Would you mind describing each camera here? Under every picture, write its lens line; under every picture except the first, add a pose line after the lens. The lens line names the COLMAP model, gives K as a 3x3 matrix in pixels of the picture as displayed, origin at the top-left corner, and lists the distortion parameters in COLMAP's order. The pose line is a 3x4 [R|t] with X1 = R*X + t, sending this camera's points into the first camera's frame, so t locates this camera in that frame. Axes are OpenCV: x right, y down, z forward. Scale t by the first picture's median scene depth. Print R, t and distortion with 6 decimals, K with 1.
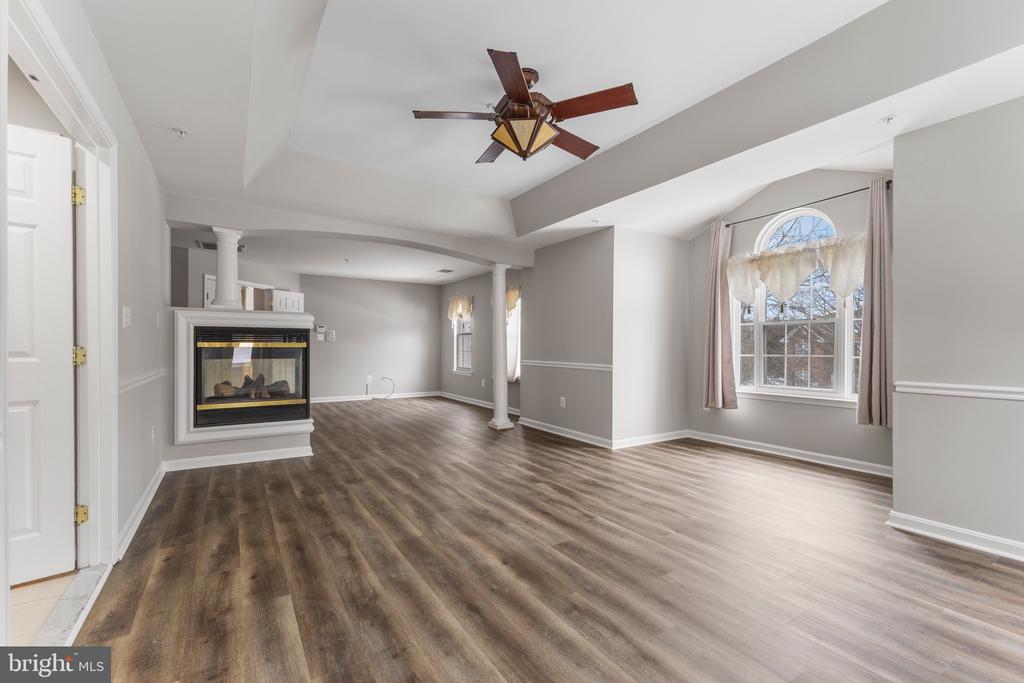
lens RADIAL K [[453.8, 0, 512.1], [0, 453.8, 344.1], [0, 0, 1]] dist [0.020677, 0.000195]
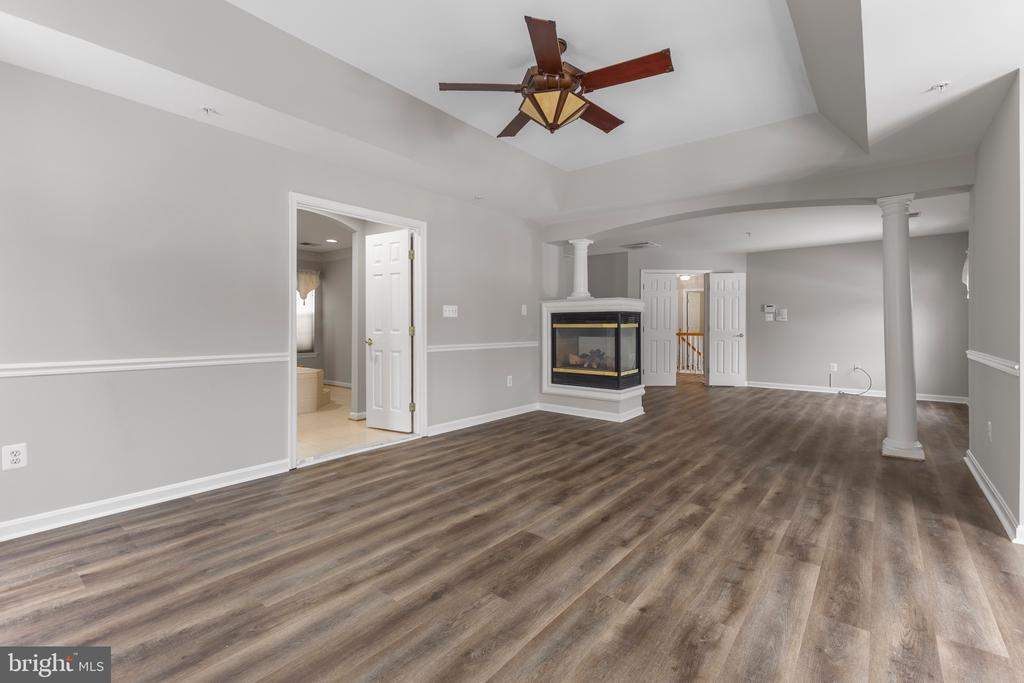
lens RADIAL K [[454.8, 0, 497.7], [0, 454.8, 327.5], [0, 0, 1]] dist [0.011432, 0.000049]
pose [[0.294482, -0.003237, -0.955651, 0.776520], [0.005165, 0.999985, -0.001795, 0.009976], [0.955643, -0.004407, 0.294494, 0.517527]]
